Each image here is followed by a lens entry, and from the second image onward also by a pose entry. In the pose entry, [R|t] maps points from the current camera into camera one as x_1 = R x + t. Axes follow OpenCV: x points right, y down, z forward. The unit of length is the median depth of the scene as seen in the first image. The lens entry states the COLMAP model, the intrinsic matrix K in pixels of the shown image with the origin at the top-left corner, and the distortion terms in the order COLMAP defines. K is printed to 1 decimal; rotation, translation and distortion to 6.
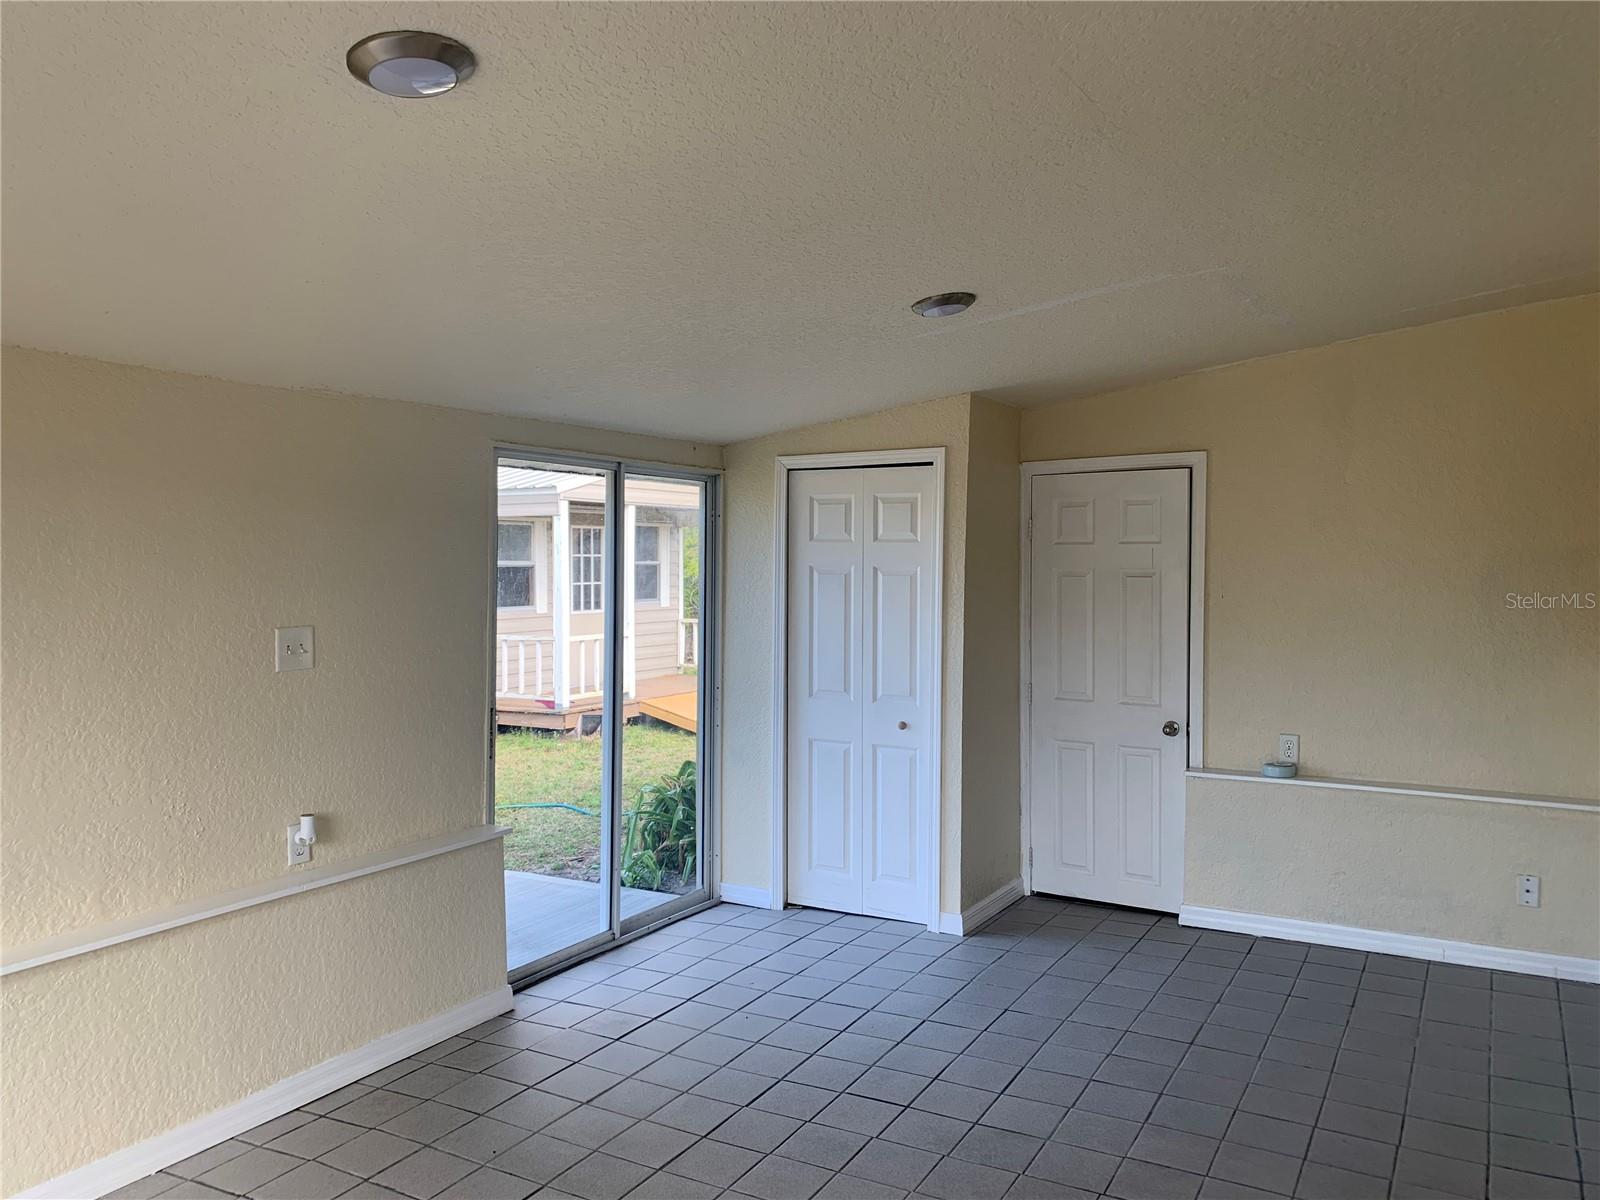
lens RADIAL K [[1231.6, 0, 798.8], [0, 1231.6, 602.3], [0, 0, 1]] dist [-0.000194, -0.027927]
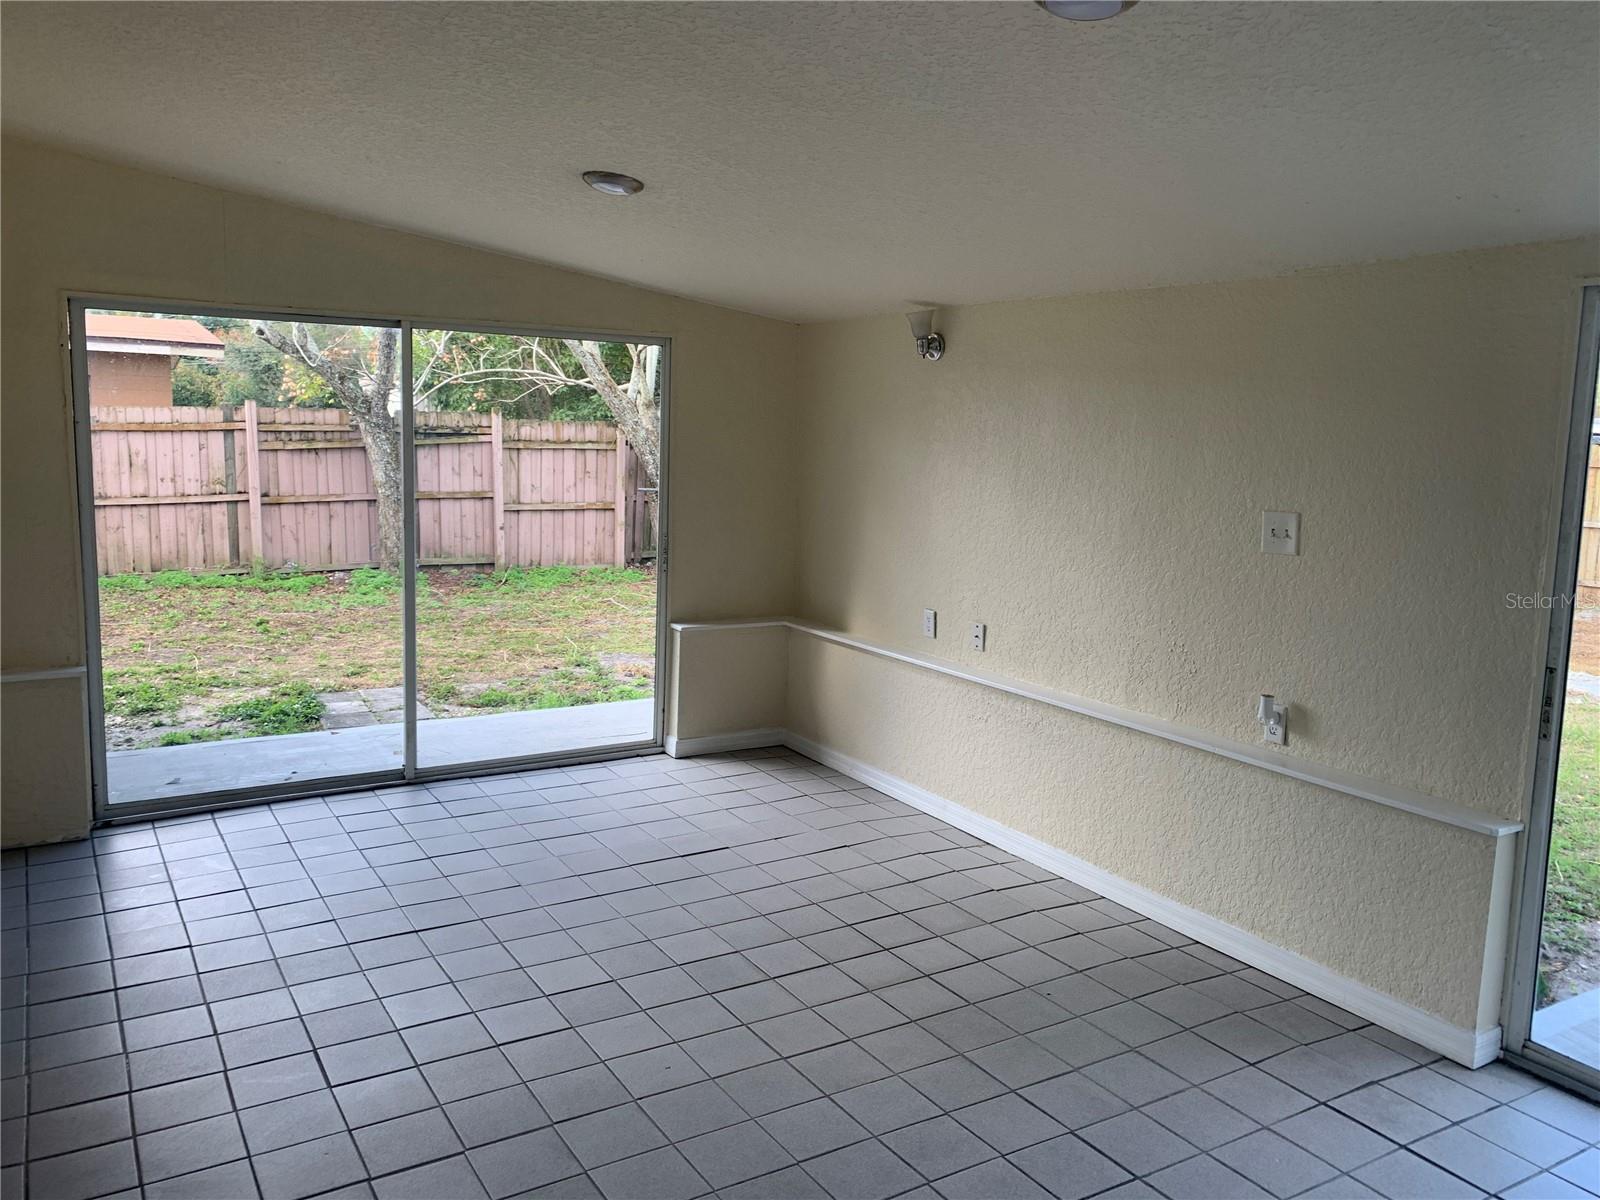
lens RADIAL K [[1231.6, 0, 801.5], [0, 1231.6, 596.8], [0, 0, 1]] dist [-0.000194, -0.027927]
pose [[-0.504903, 0.107996, -0.856394, 0.678014], [-0.051147, 0.986656, 0.154577, -0.048008], [0.861660, 0.121849, -0.492641, 1.176980]]
